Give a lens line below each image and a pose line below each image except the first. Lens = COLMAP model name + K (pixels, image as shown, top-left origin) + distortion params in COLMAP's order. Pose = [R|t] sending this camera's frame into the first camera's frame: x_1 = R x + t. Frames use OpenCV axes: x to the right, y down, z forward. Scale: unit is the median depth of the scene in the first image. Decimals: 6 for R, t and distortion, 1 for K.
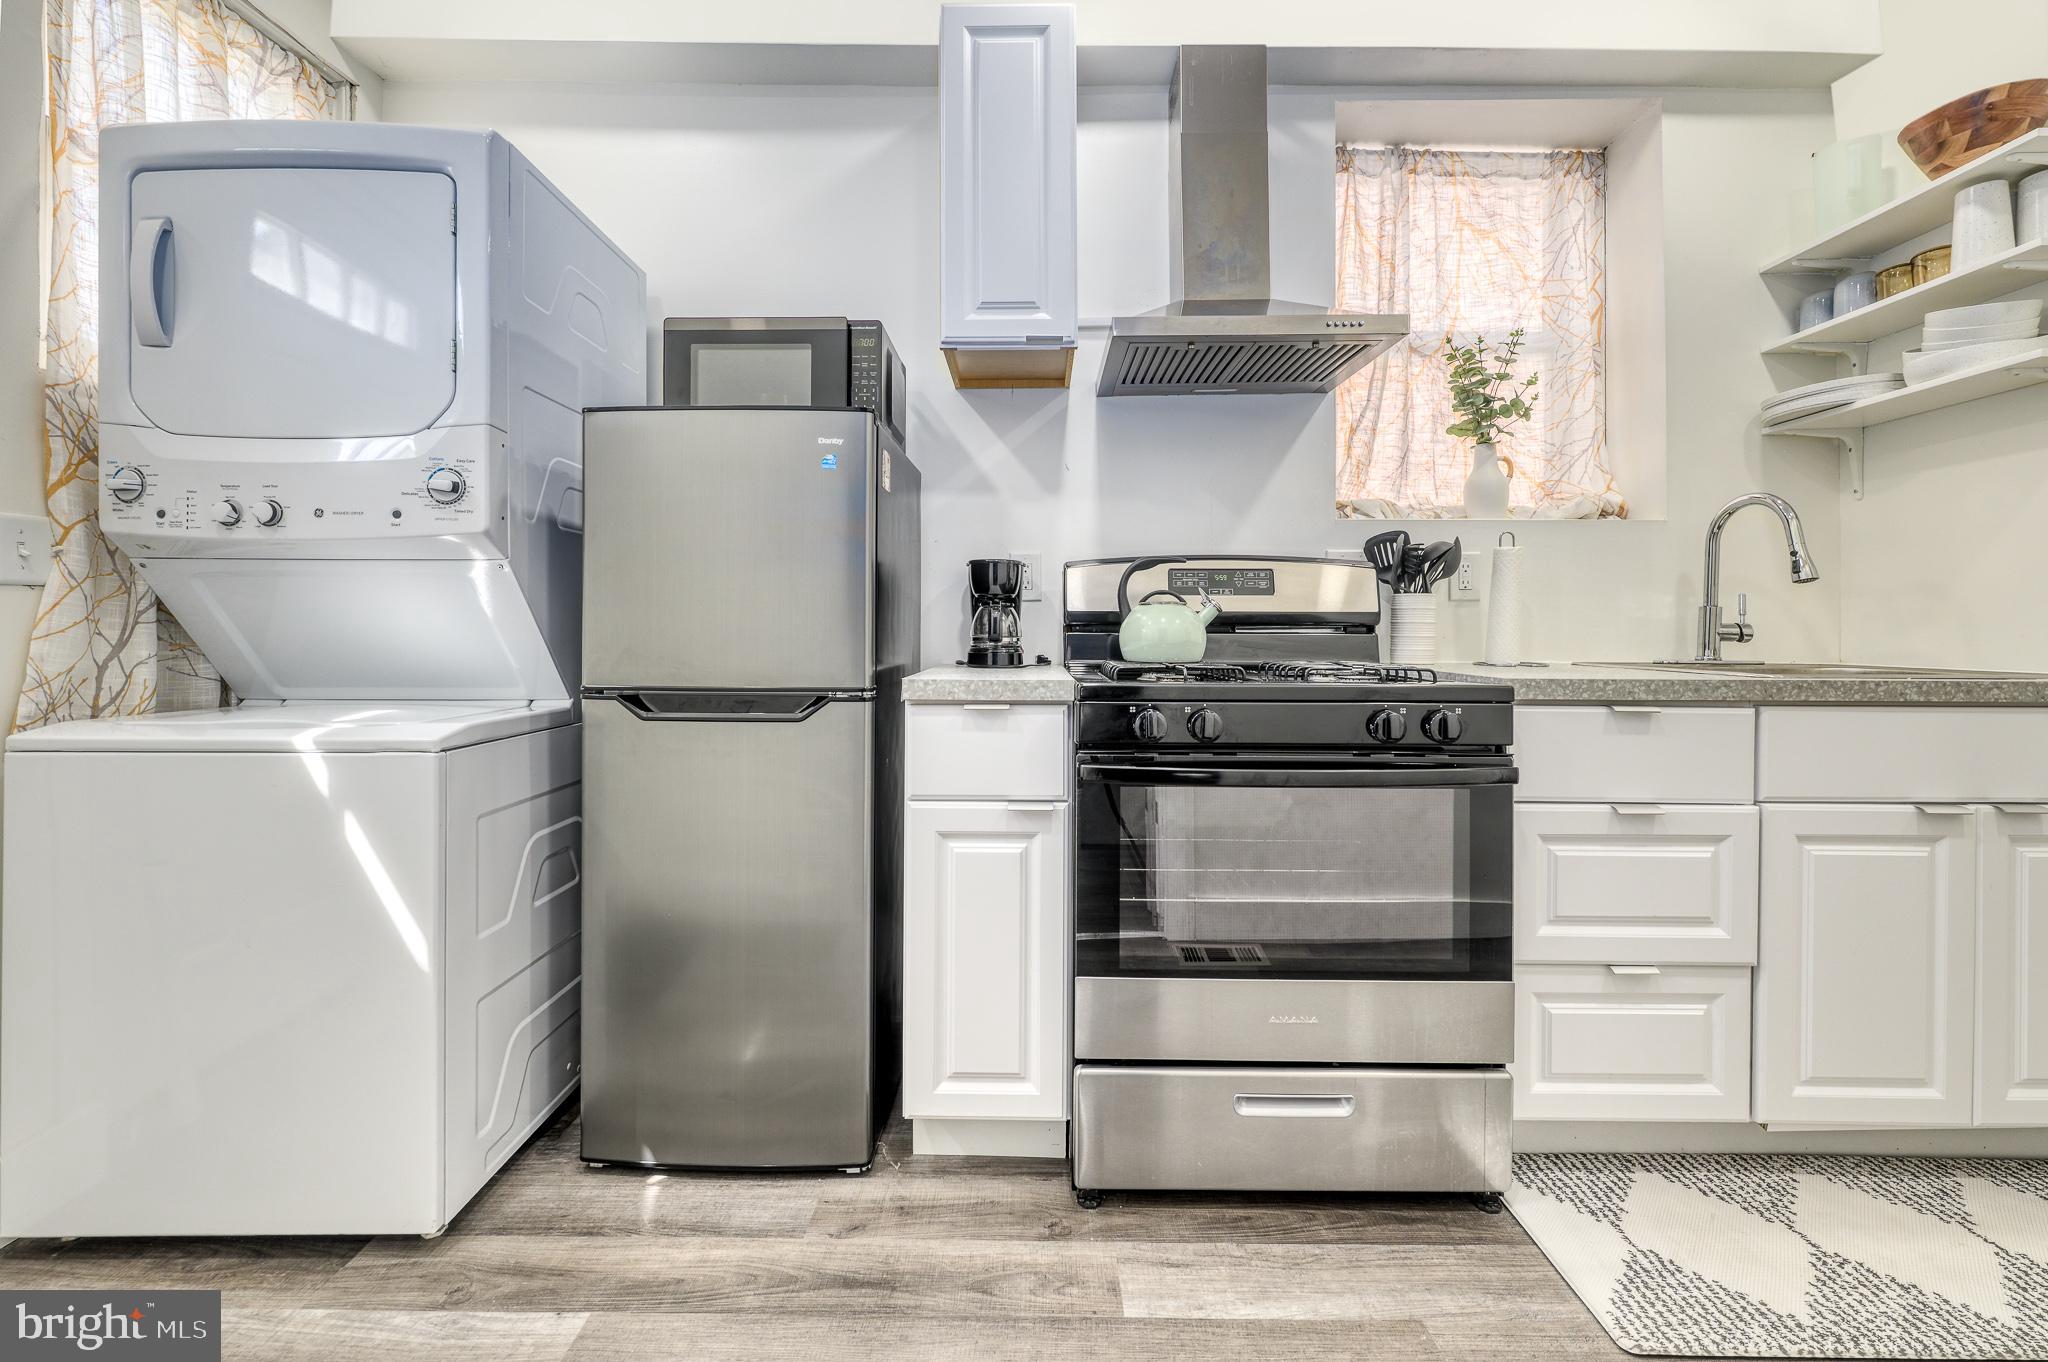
lens RADIAL K [[833.9, 0, 1032.2], [0, 833.9, 629.5], [0, 0, 1]] dist [0.001369, 0.000061]
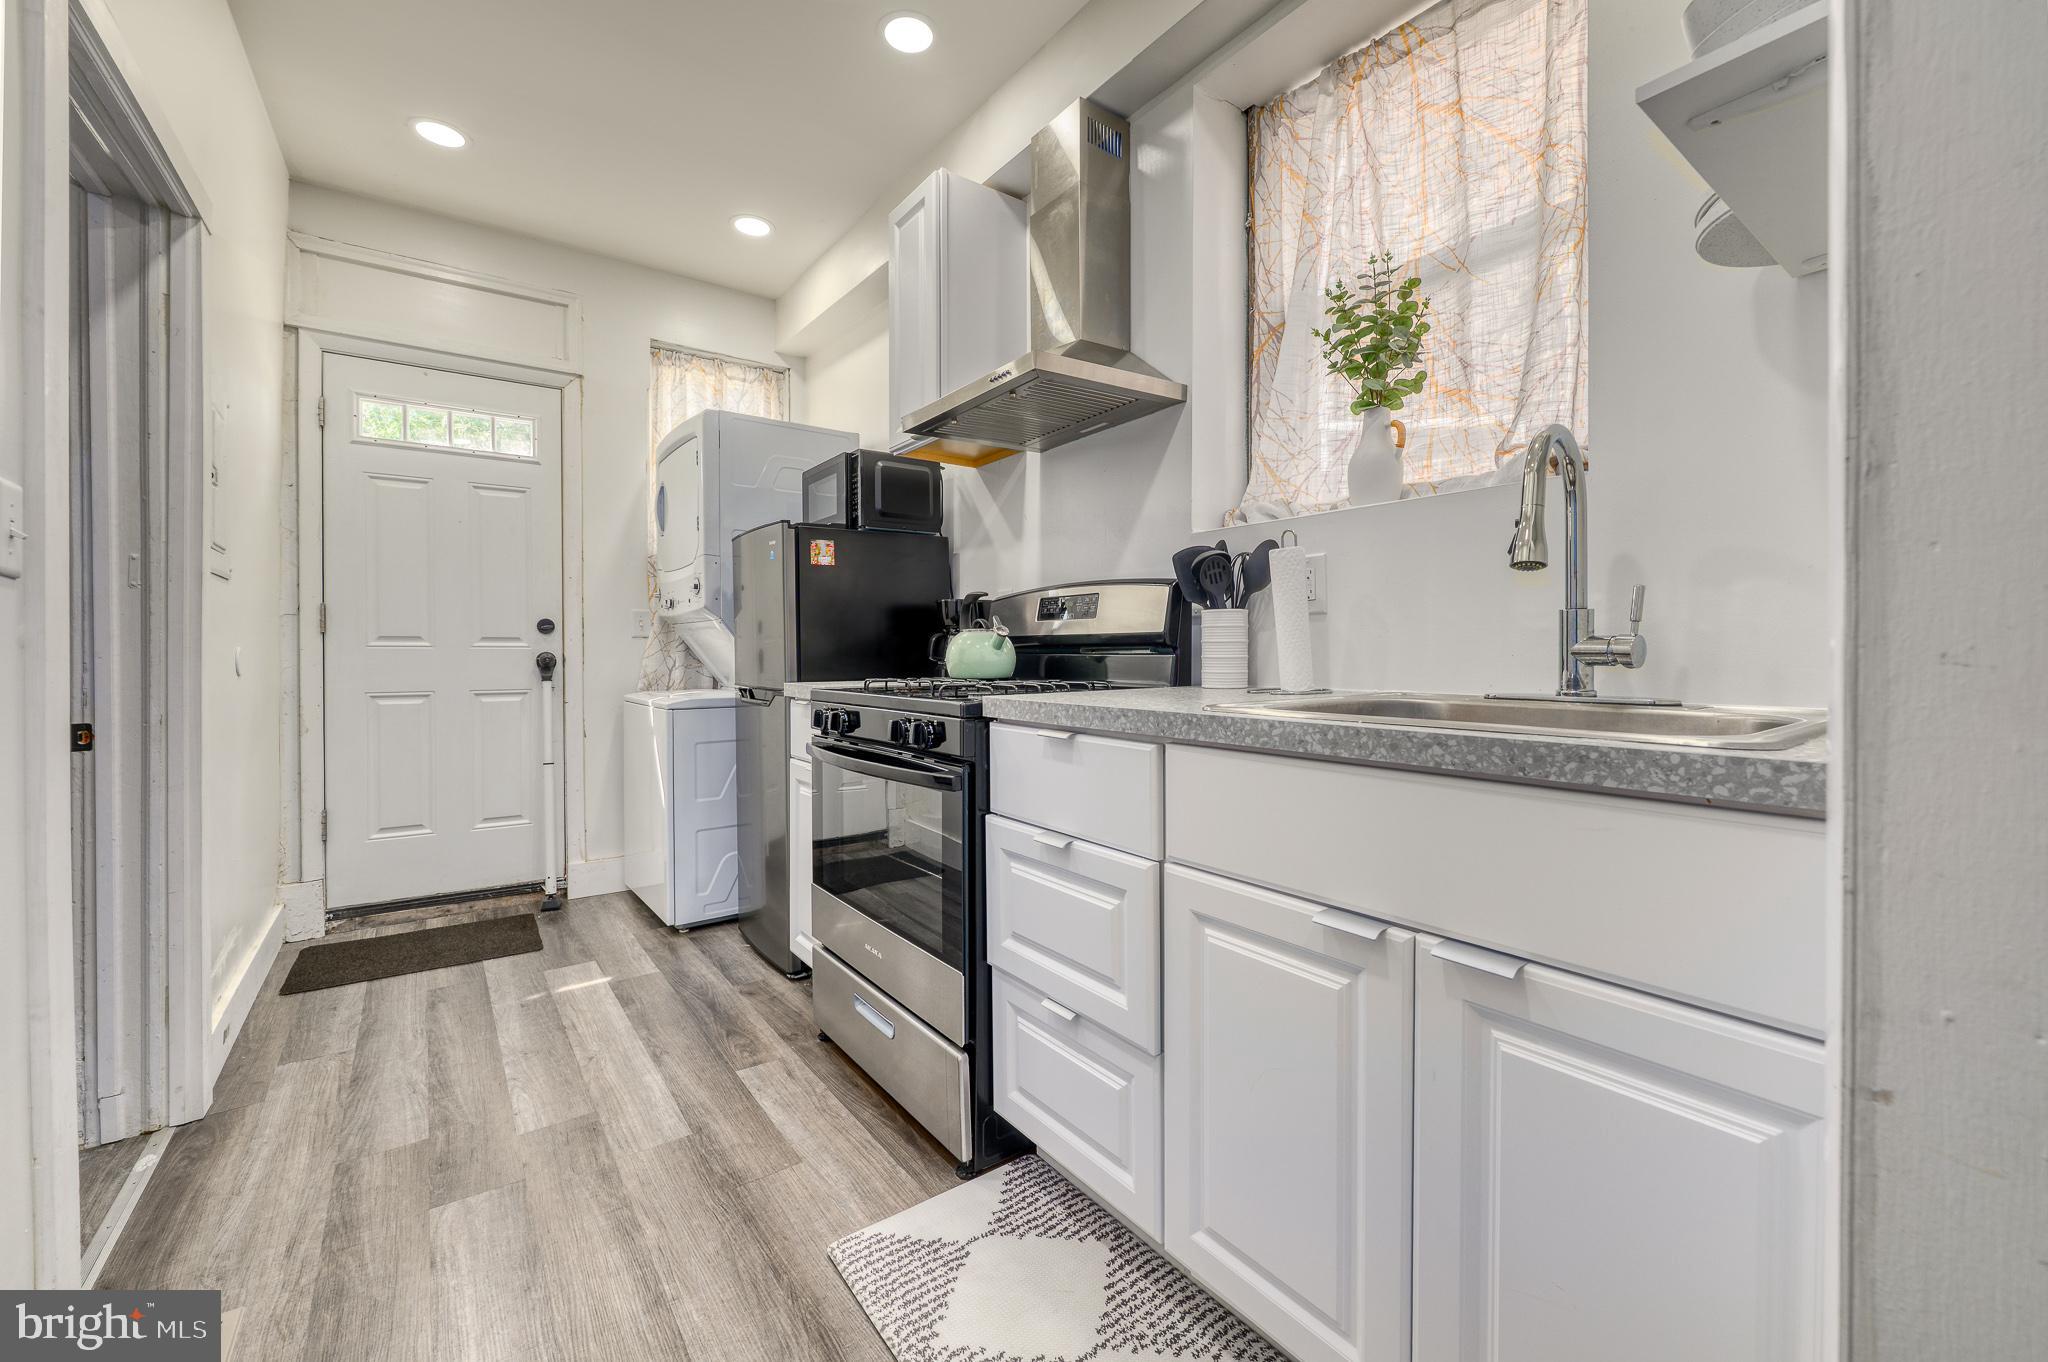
lens RADIAL K [[830.5, 0, 1026.6], [0, 830.5, 665.5], [0, 0, 1]] dist [0.000719, 0.000118]
pose [[0.592111, 0.007981, -0.805817, 1.434605], [0.006158, 0.999877, 0.014428, 0.003363], [0.805833, -0.013505, 0.591989, 0.411052]]
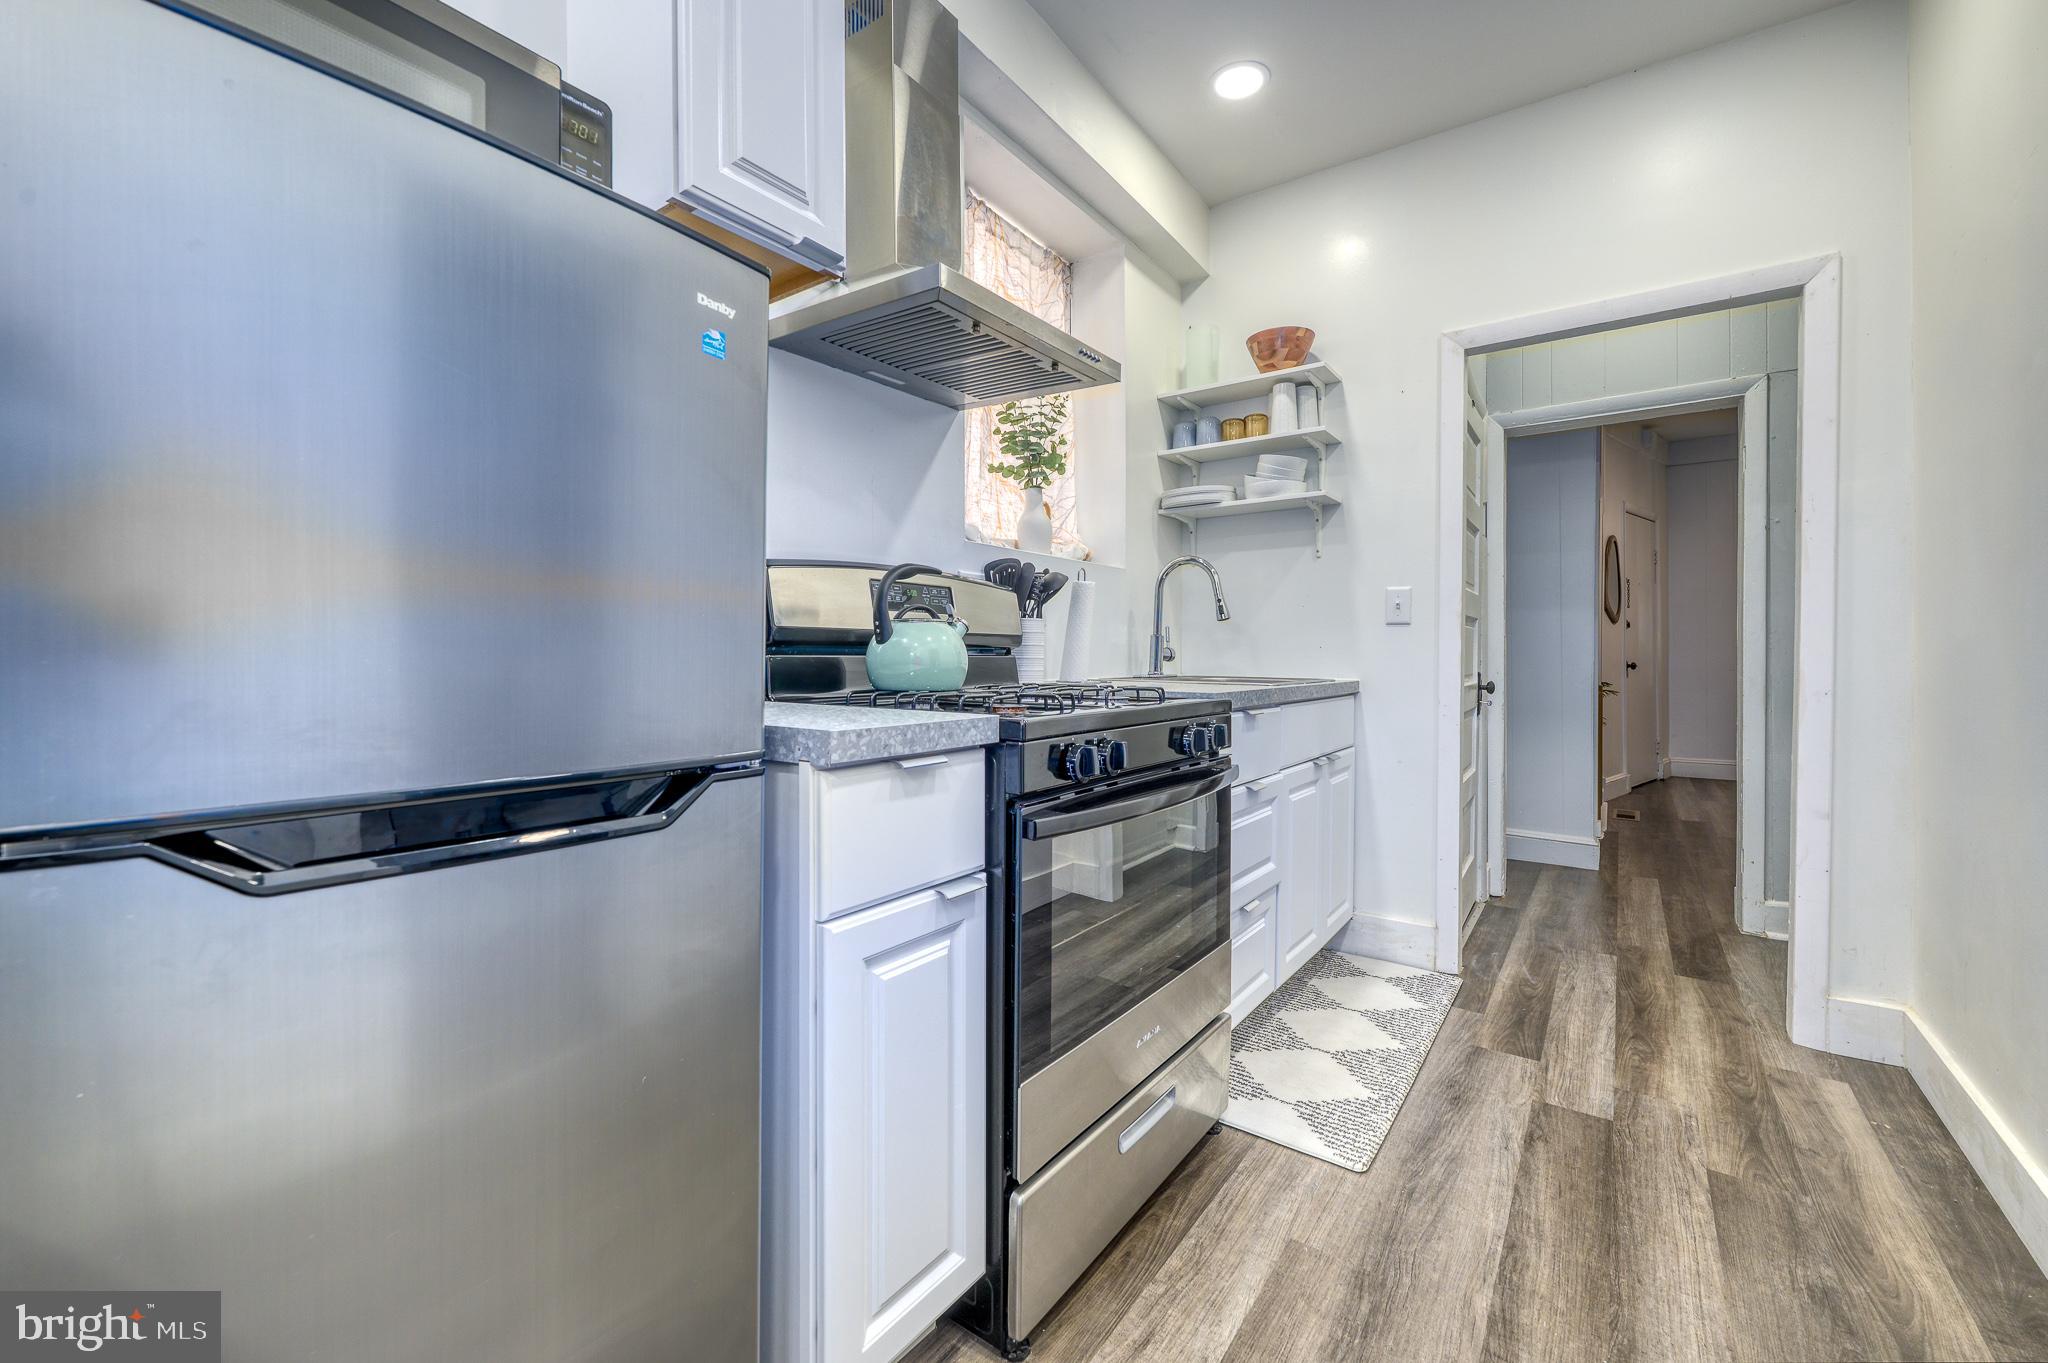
lens RADIAL K [[830.5, 0, 1026.6], [0, 830.5, 666.0], [0, 0, 1]] dist [0.000719, 0.000118]
pose [[0.579852, -0.011510, 0.814641, -0.569005], [-0.005263, 0.999826, 0.017873, -0.001451], [-0.814705, -0.014651, 0.579691, 0.516265]]
